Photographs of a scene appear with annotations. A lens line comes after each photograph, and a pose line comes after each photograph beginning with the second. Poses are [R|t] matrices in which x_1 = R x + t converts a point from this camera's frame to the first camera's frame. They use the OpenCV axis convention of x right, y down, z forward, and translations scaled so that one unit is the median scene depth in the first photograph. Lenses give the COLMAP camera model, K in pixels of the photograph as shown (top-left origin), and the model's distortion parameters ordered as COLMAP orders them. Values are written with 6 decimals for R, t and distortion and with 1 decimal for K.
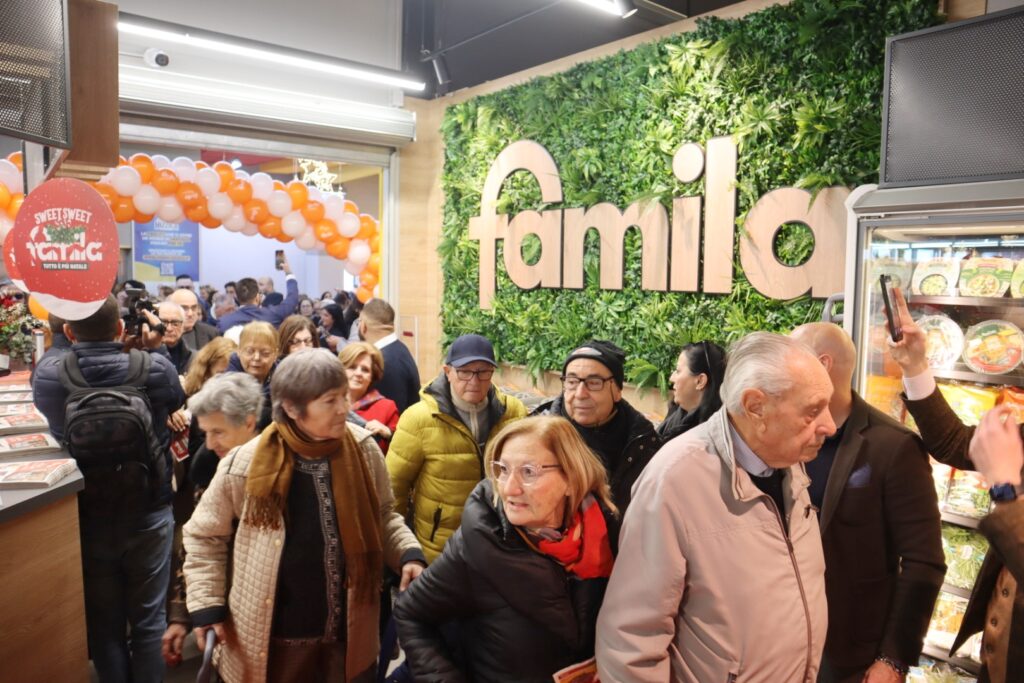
lens RADIAL K [[726.1, 0, 515.3], [0, 726.1, 342.7], [0, 0, 1]] dist [-0.153142, 0.074592]
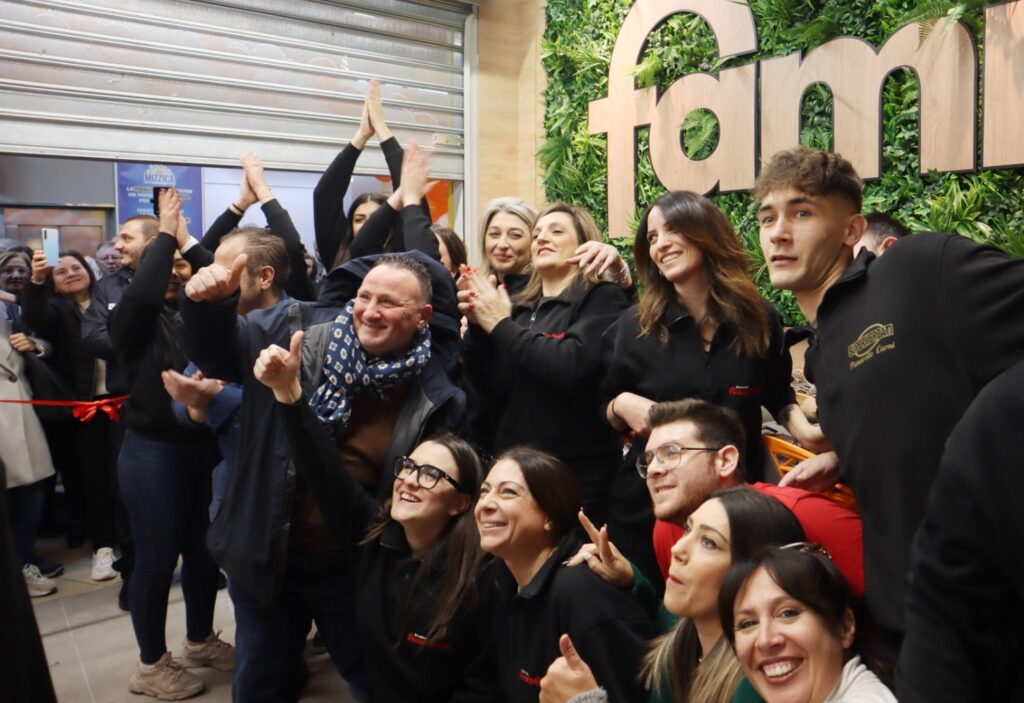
lens RADIAL K [[779.3, 0, 566.4], [0, 779.3, 327.4], [0, 0, 1]] dist [-0.101427, 0.009034]
pose [[0.999848, -0.016857, 0.004512, -0.099316], [0.016928, 0.999724, -0.016288, 0.048240], [-0.004236, 0.016362, 0.999857, 0.324706]]
